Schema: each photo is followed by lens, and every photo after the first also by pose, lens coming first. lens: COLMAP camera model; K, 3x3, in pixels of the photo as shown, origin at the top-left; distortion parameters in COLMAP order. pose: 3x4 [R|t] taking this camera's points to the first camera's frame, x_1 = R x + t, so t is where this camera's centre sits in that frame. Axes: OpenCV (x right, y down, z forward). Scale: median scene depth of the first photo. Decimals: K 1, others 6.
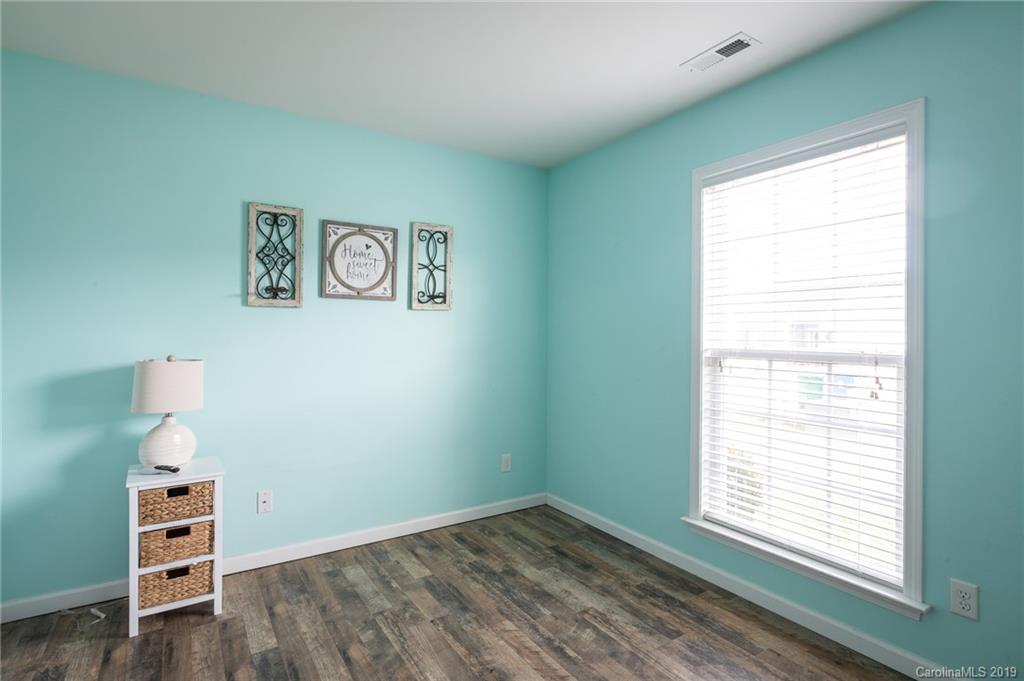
lens RADIAL K [[507.3, 0, 512.0], [0, 507.3, 340.5], [0, 0, 1]] dist [-0.002383, -0.000682]
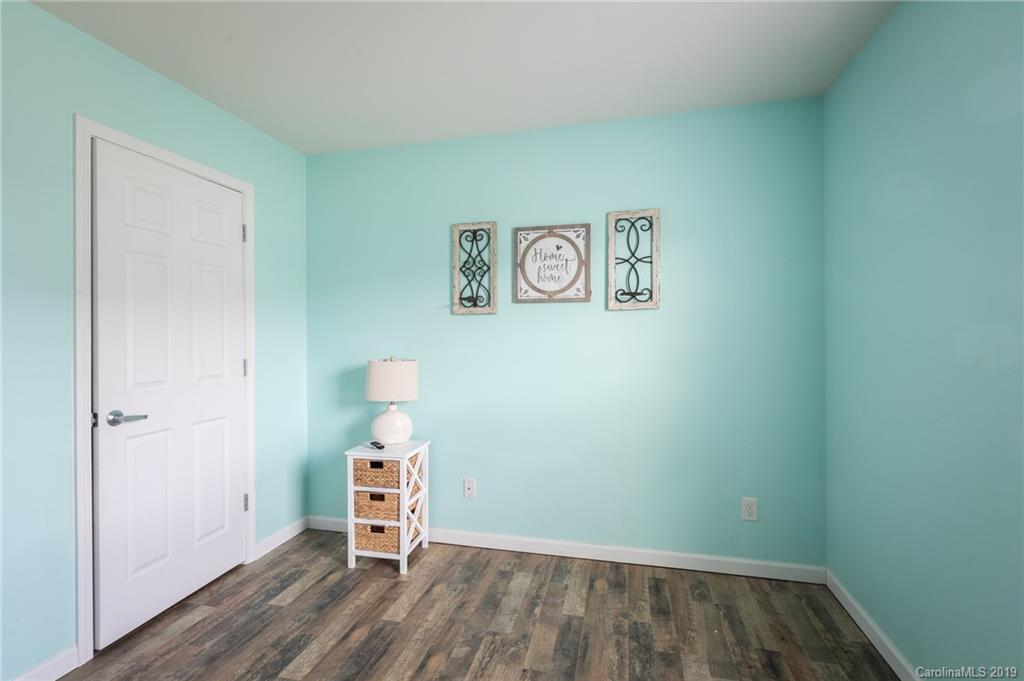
lens RADIAL K [[472.7, 0, 512.0], [0, 472.7, 340.5], [0, 0, 1]] dist [0.001369, 0.000179]
pose [[0.681034, -0.003342, -0.732244, 0.327940], [-0.001236, 0.999983, -0.005713, -0.003011], [0.732250, 0.004796, 0.681019, 0.337949]]
